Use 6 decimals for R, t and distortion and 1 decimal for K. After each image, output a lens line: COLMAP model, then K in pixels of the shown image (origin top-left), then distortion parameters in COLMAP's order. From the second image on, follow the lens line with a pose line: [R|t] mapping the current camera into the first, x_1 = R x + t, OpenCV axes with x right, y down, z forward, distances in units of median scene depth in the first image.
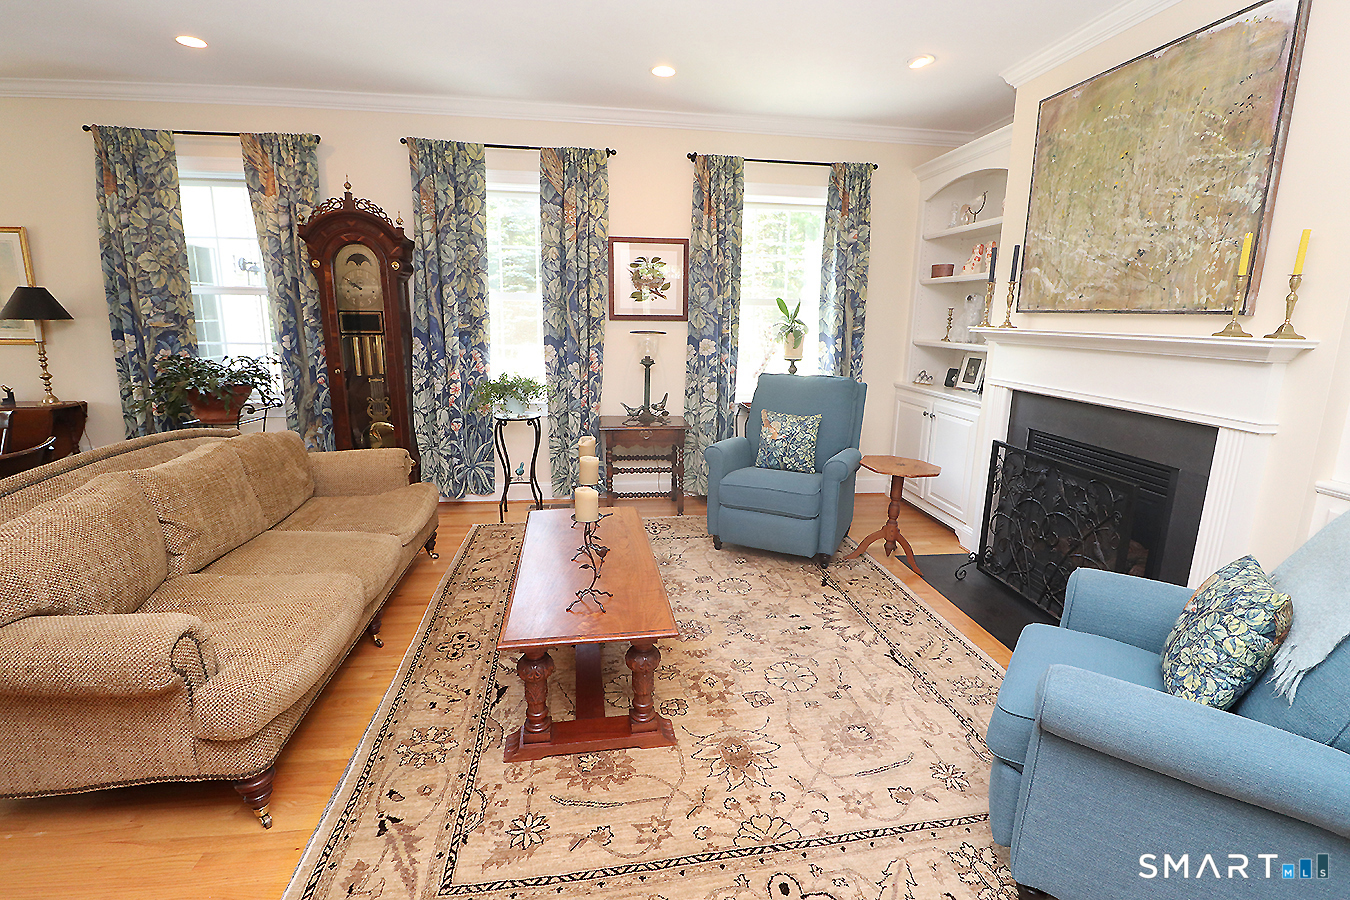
lens RADIAL K [[627.3, 0, 671.2], [0, 627.3, 451.1], [0, 0, 1]] dist [-0.007536, -0.009425]
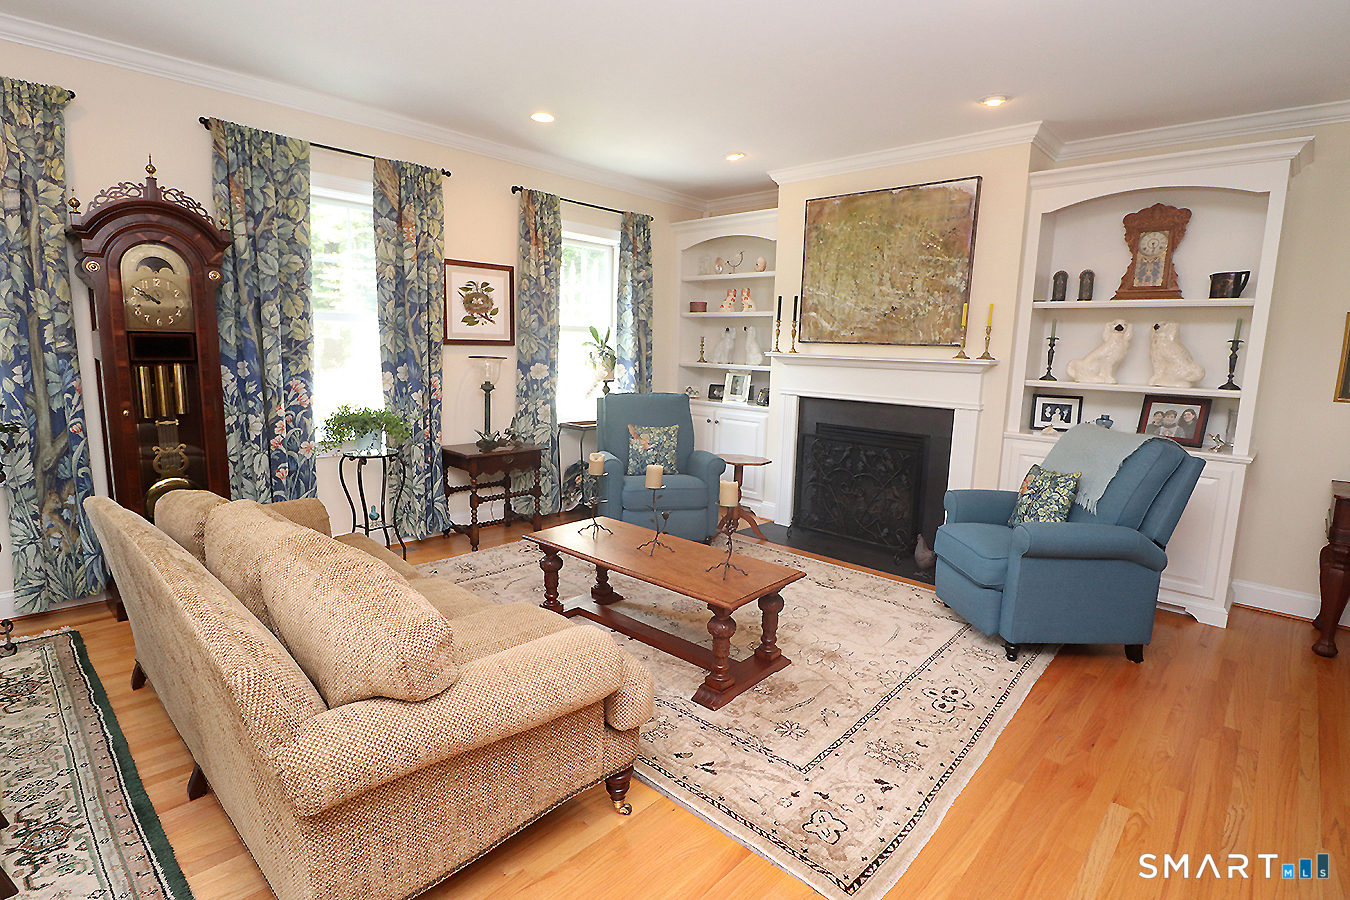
lens RADIAL K [[686.9, 0, 671.5], [0, 686.9, 450.1], [0, 0, 1]] dist [-0.002997, -0.010294]
pose [[0.774325, -0.090394, 0.626298, -0.554776], [0.119067, 0.992879, -0.003906, -0.005791], [-0.621485, 0.077596, 0.779574, -0.015200]]
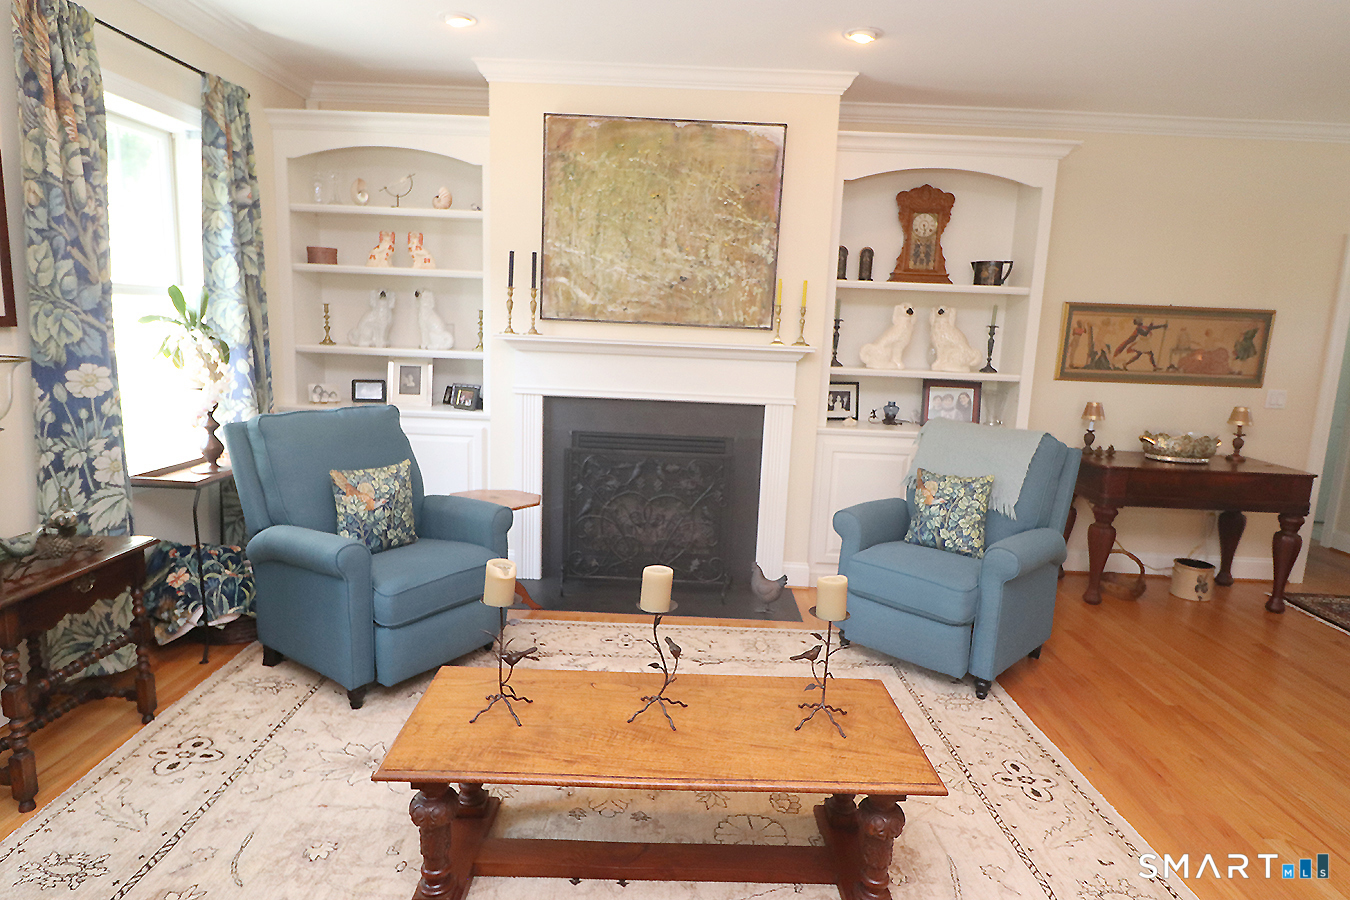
lens RADIAL K [[771.0, 0, 686.8], [0, 771.0, 449.1], [0, 0, 1]] dist [-0.001137, -0.007840]
pose [[0.130197, -0.174531, 0.976006, -0.537517], [0.172052, 0.973427, 0.151119, -0.137377], [-0.976446, 0.148249, 0.156765, 0.504531]]
